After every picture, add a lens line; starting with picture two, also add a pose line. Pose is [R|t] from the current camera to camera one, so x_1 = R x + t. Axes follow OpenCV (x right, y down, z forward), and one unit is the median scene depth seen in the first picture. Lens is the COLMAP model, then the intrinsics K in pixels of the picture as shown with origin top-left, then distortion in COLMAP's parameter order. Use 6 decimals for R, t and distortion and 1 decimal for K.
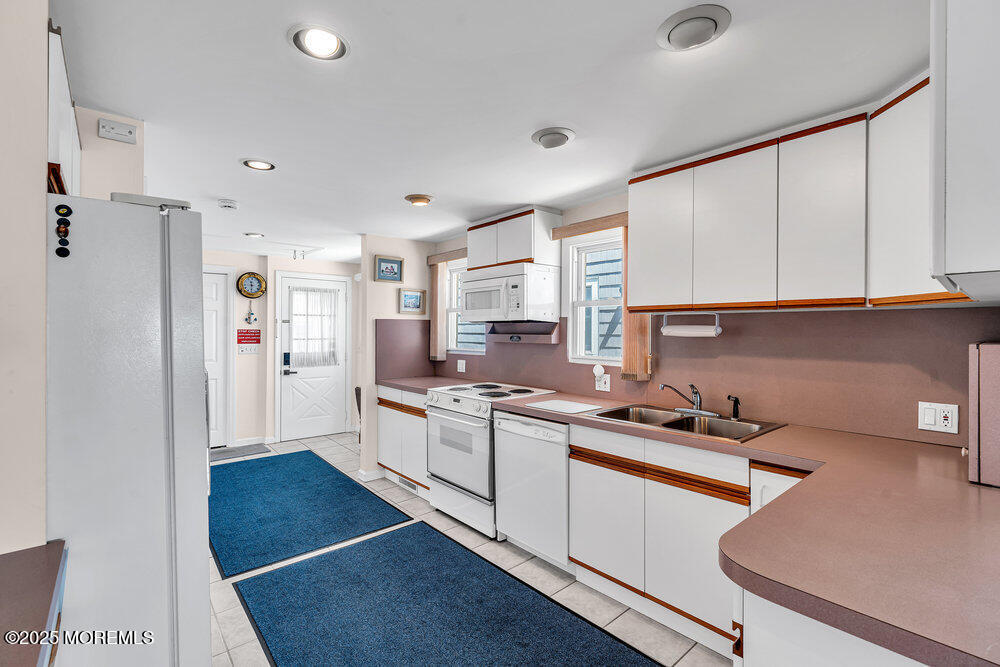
lens RADIAL K [[449.3, 0, 505.5], [0, 449.3, 327.8], [0, 0, 1]] dist [-0.009873, 0.004048]
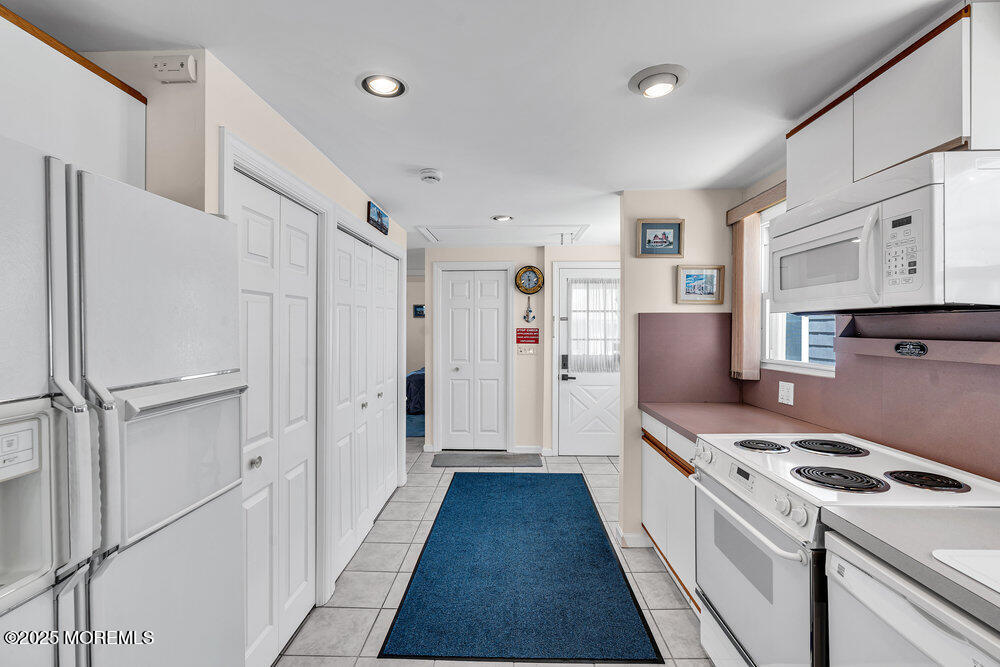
lens RADIAL K [[449.3, 0, 500.8], [0, 449.3, 328.4], [0, 0, 1]] dist [-0.009873, 0.004048]
pose [[0.730257, -0.000434, -0.683172, 0.023409], [0.004173, 0.999984, 0.003825, 0.000362], [0.683160, -0.005644, 0.730247, 0.342249]]
